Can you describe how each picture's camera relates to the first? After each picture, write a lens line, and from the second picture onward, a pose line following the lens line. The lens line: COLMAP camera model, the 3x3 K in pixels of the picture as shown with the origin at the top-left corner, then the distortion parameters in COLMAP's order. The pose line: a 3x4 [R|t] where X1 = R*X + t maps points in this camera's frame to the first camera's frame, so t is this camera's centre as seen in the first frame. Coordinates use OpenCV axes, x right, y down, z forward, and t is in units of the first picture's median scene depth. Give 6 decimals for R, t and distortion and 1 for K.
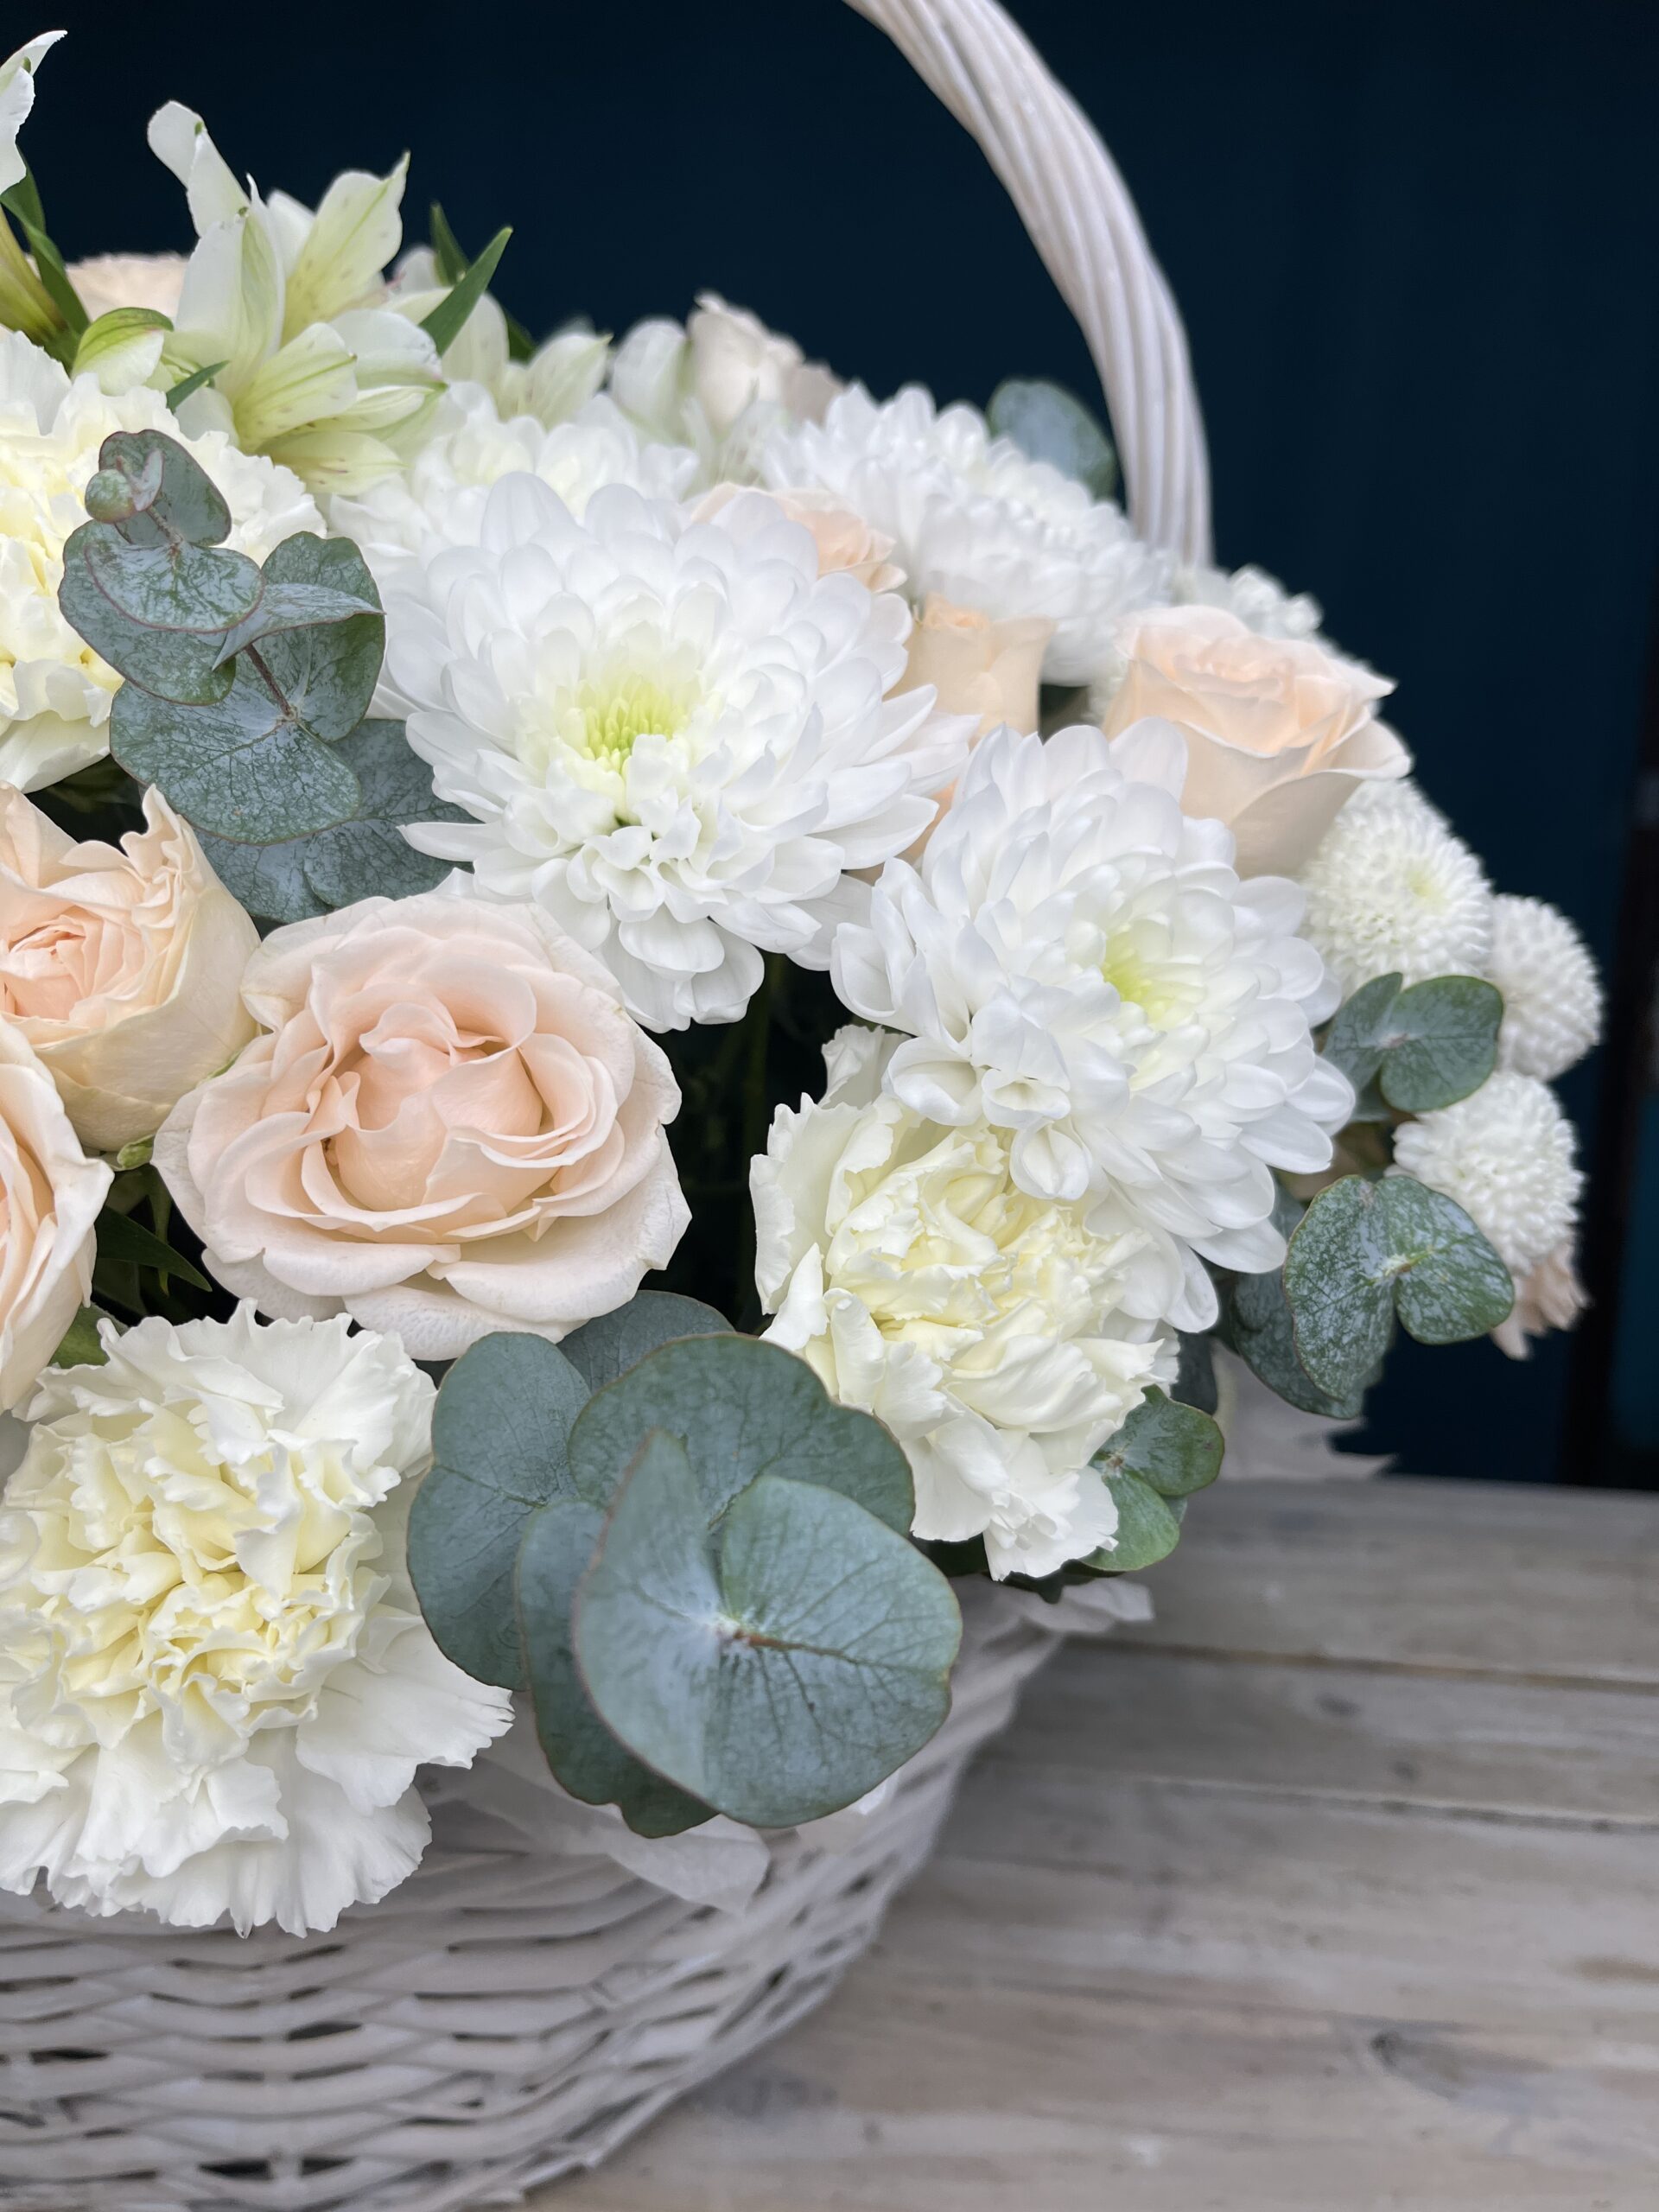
lens RADIAL K [[1873.8, 0, 829.5], [0, 1873.8, 1106.0], [0, 0, 1]] dist [0.111341, -0.129132]
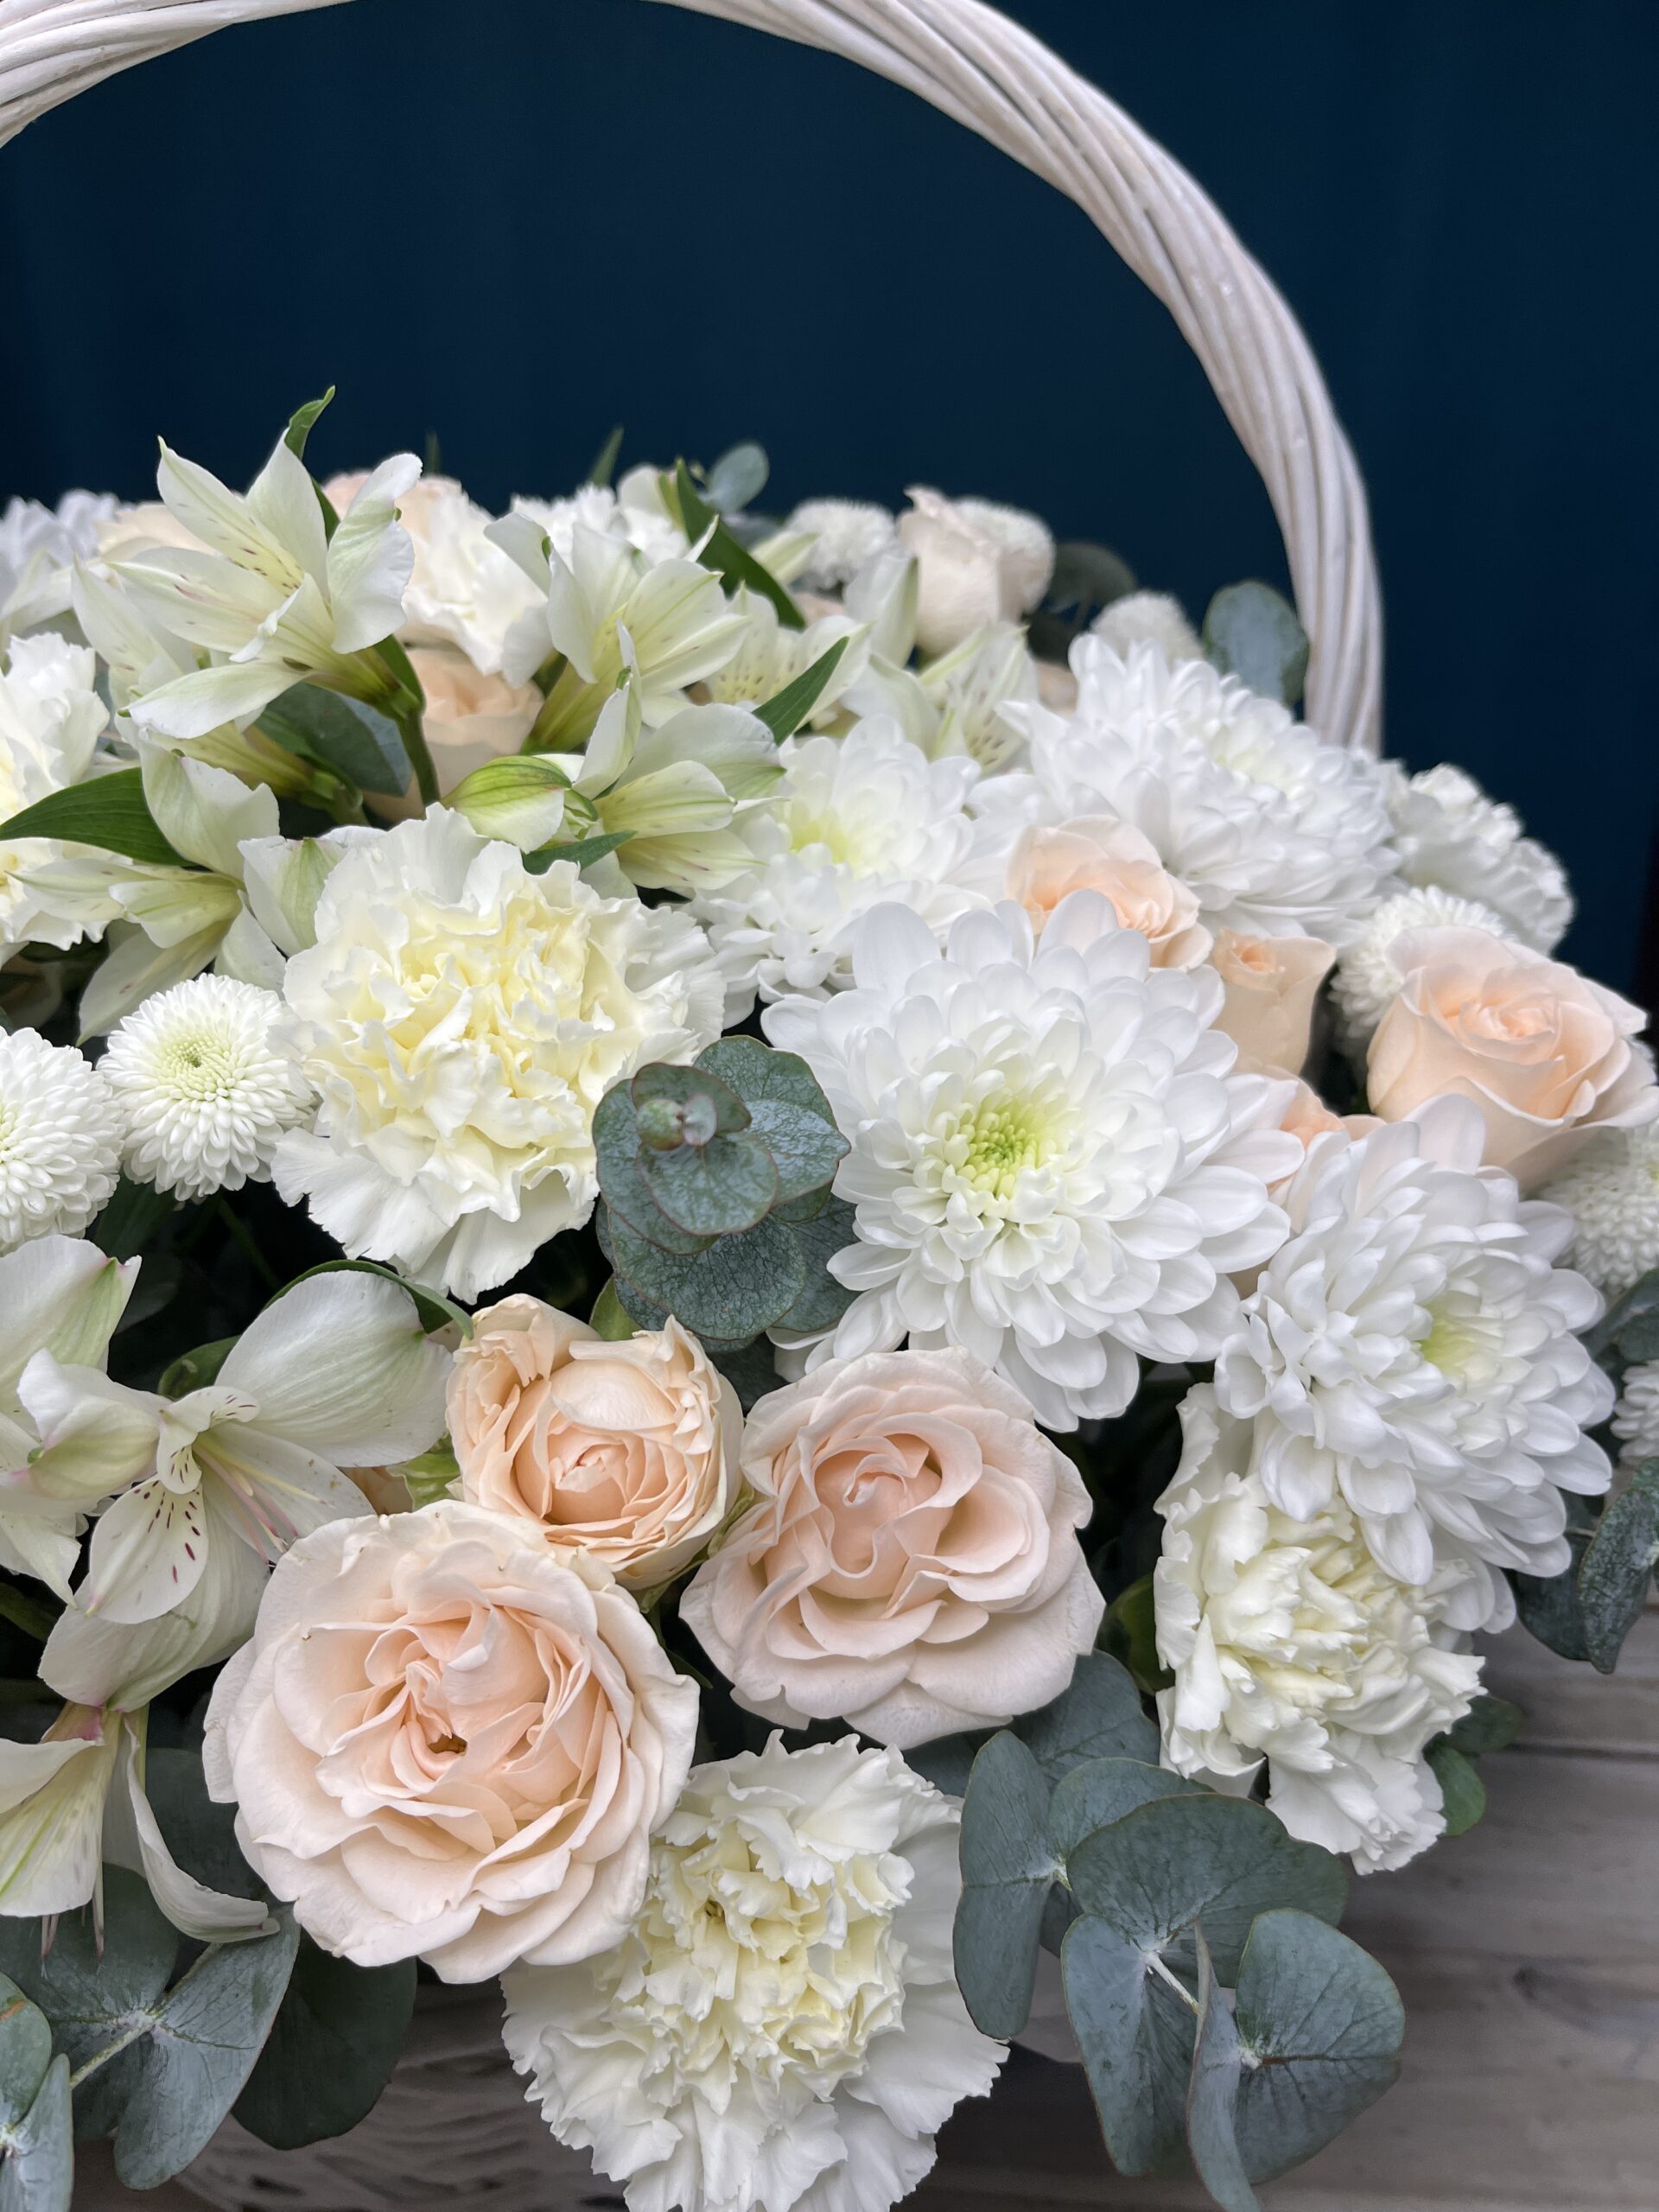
lens RADIAL K [[1873.8, 0, 829.5], [0, 1873.8, 1106.0], [0, 0, 1]] dist [0.111341, -0.129132]
pose [[0.998286, -0.045850, 0.036379, -0.281179], [0.038883, 0.984100, 0.173309, -0.471851], [-0.043746, -0.171597, 0.984195, -0.122822]]
